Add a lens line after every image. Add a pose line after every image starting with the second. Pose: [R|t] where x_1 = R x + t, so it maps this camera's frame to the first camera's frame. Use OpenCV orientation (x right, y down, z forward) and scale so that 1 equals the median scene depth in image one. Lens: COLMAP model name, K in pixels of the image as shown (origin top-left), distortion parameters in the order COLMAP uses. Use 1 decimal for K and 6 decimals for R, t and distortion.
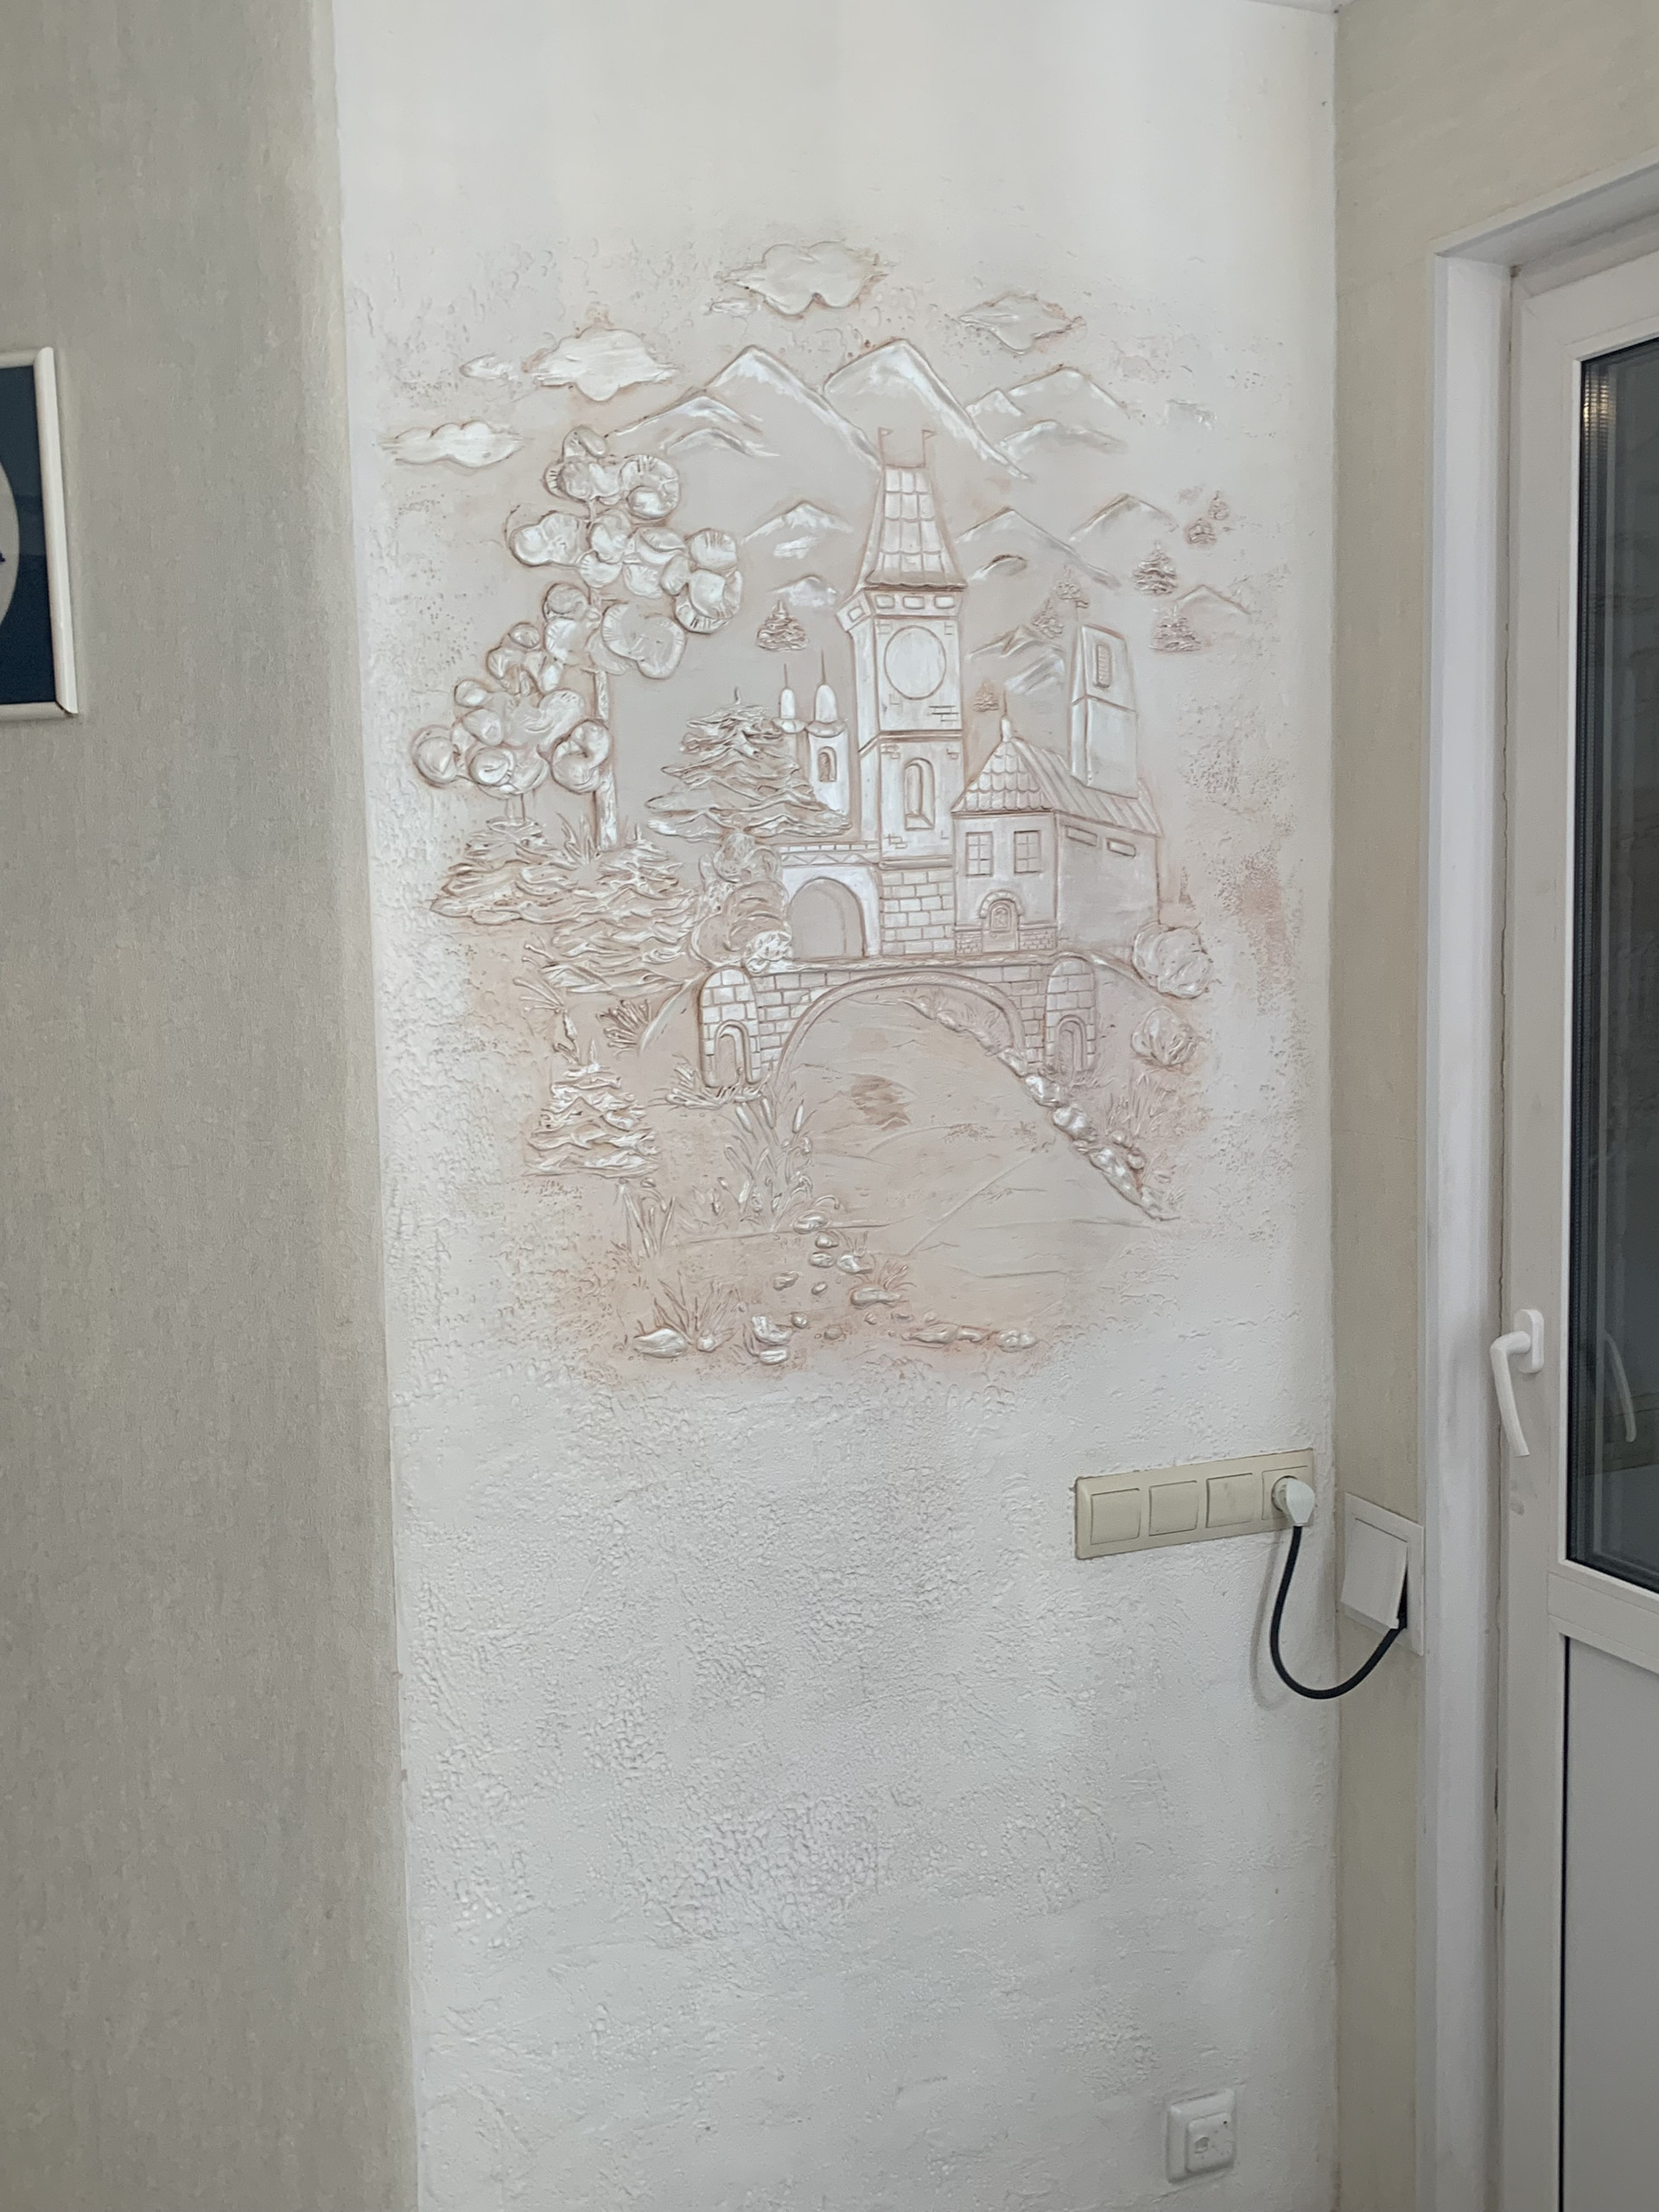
lens RADIAL K [[2168.9, 0, 830.2], [0, 2168.9, 1114.5], [0, 0, 1]] dist [0.077204, 0.000000]
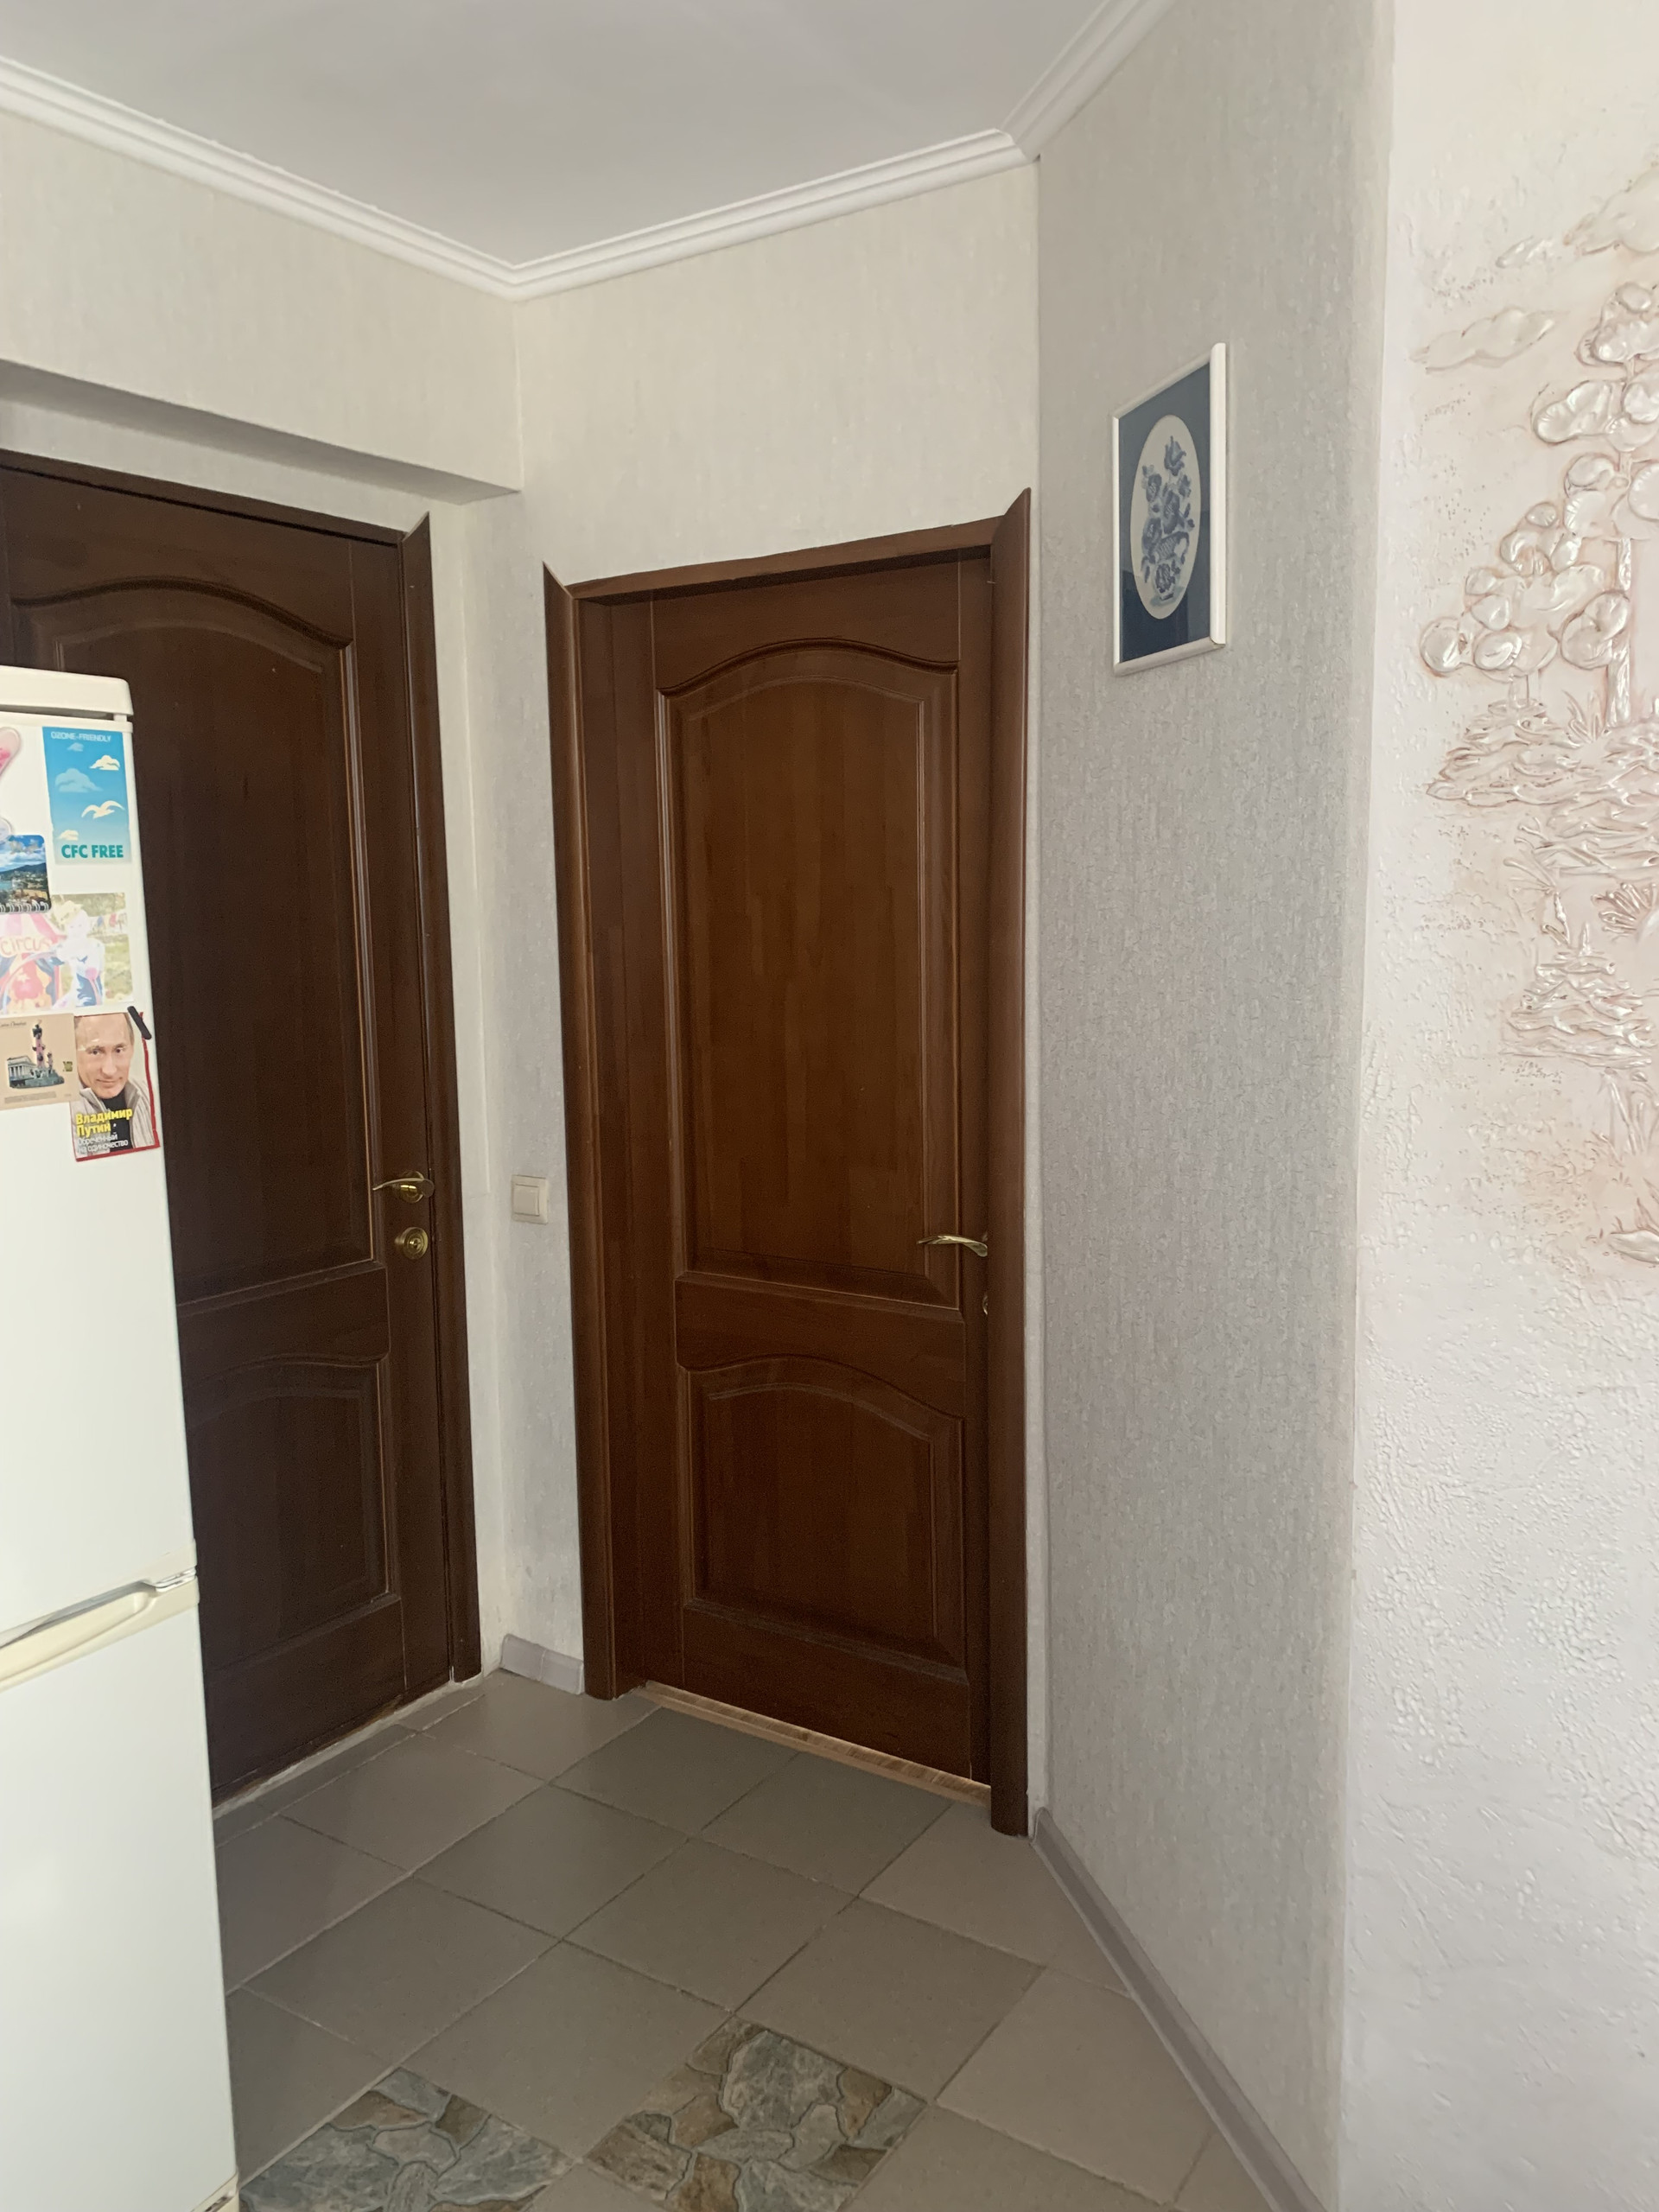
lens RADIAL K [[1700.3, 0, 828.5], [0, 1700.3, 1092.3], [0, 0, 1]] dist [0.034292, -0.031265]
pose [[0.526694, 0.117624, -0.841878, 0.377559], [-0.082617, 0.992775, 0.087021, 0.002584], [0.846031, 0.023720, 0.532606, 0.304820]]
